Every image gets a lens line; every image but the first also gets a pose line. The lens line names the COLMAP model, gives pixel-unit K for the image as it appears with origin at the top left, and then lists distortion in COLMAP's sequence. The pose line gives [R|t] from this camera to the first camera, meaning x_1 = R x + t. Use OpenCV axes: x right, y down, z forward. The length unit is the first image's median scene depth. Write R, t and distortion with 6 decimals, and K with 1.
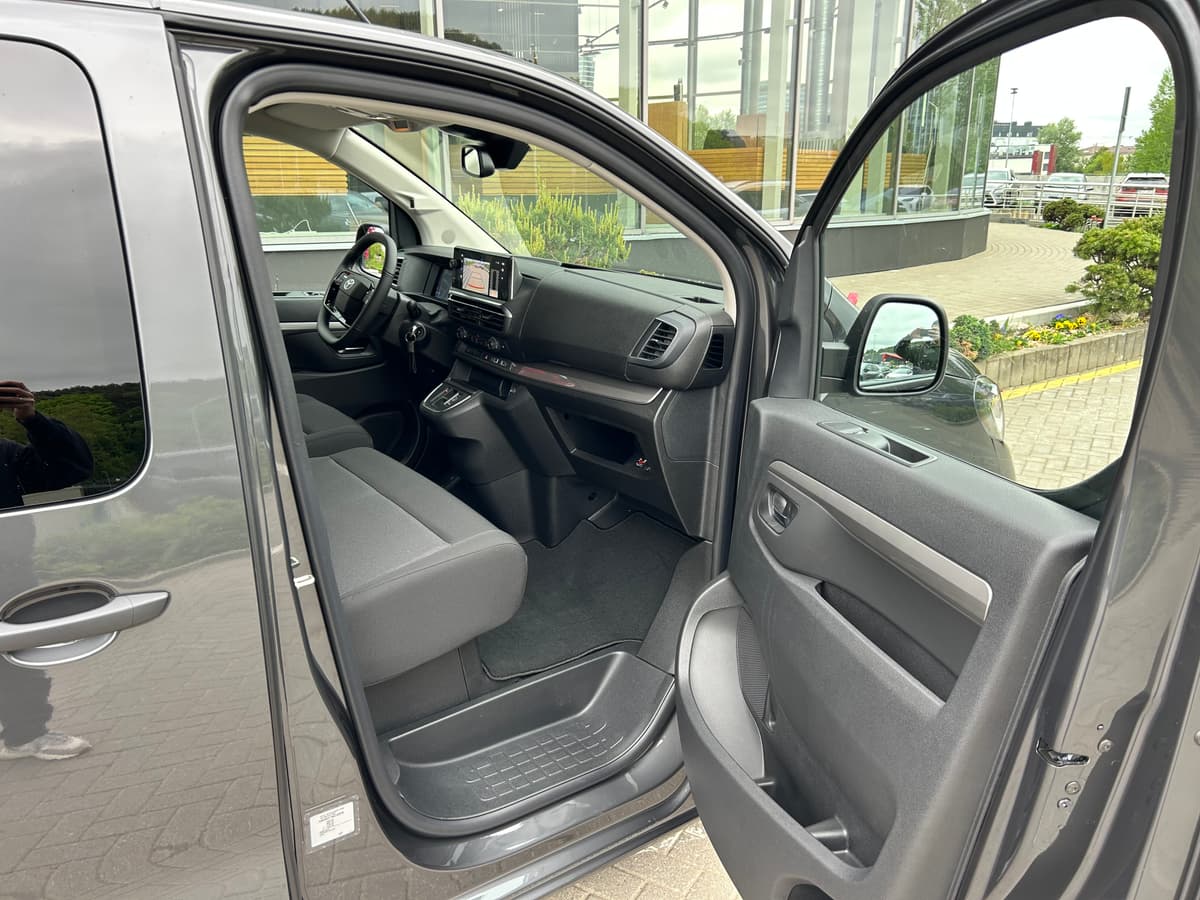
lens RADIAL K [[912.3, 0, 600.0], [0, 912.3, 450.0], [0, 0, 1]] dist [0.016405, -0.003706]
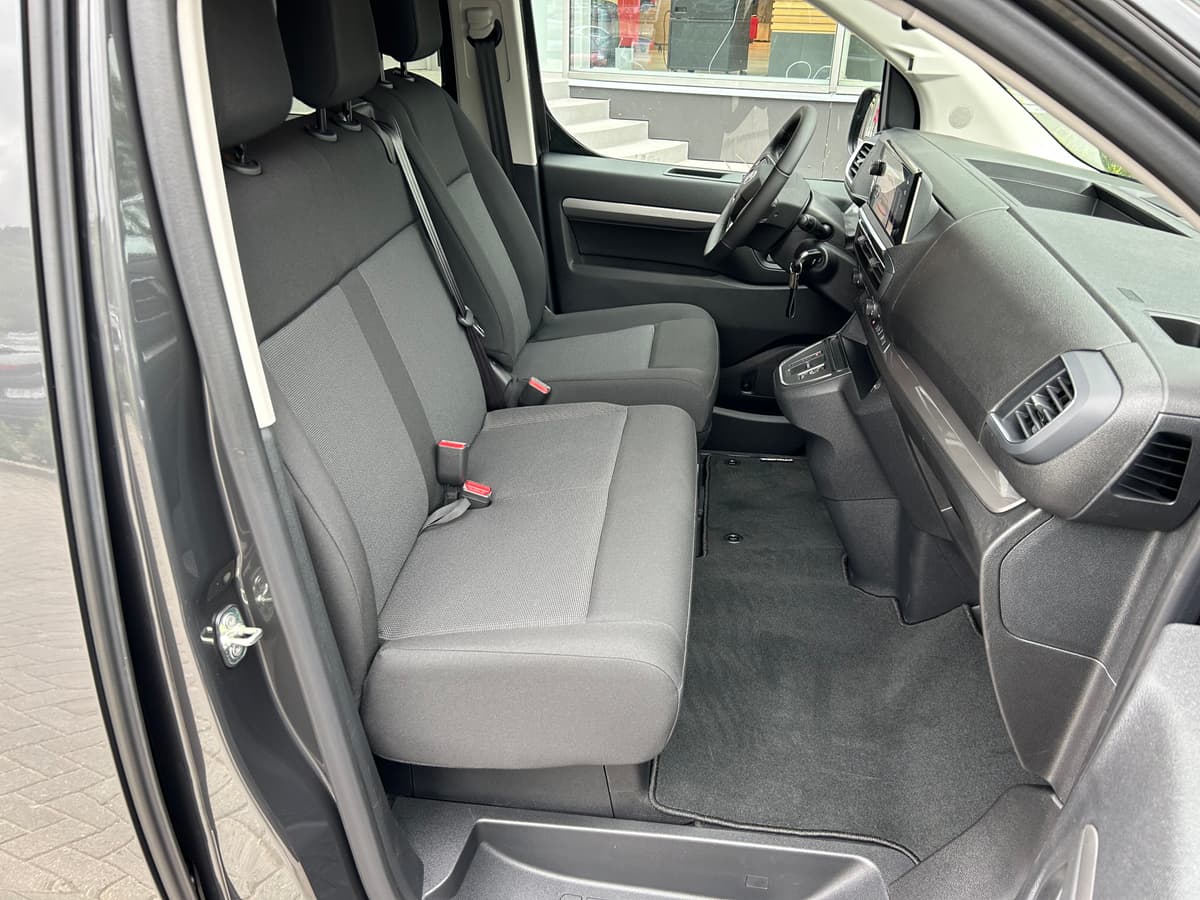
lens RADIAL K [[898.5, 0, 600.0], [0, 898.5, 450.0], [0, 0, 1]] dist [-0.001055, -0.003785]
pose [[0.741930, 0.313640, -0.592596, 0.170149], [-0.216895, 0.948591, 0.230503, -0.148903], [0.634426, -0.042486, 0.771815, 0.475949]]
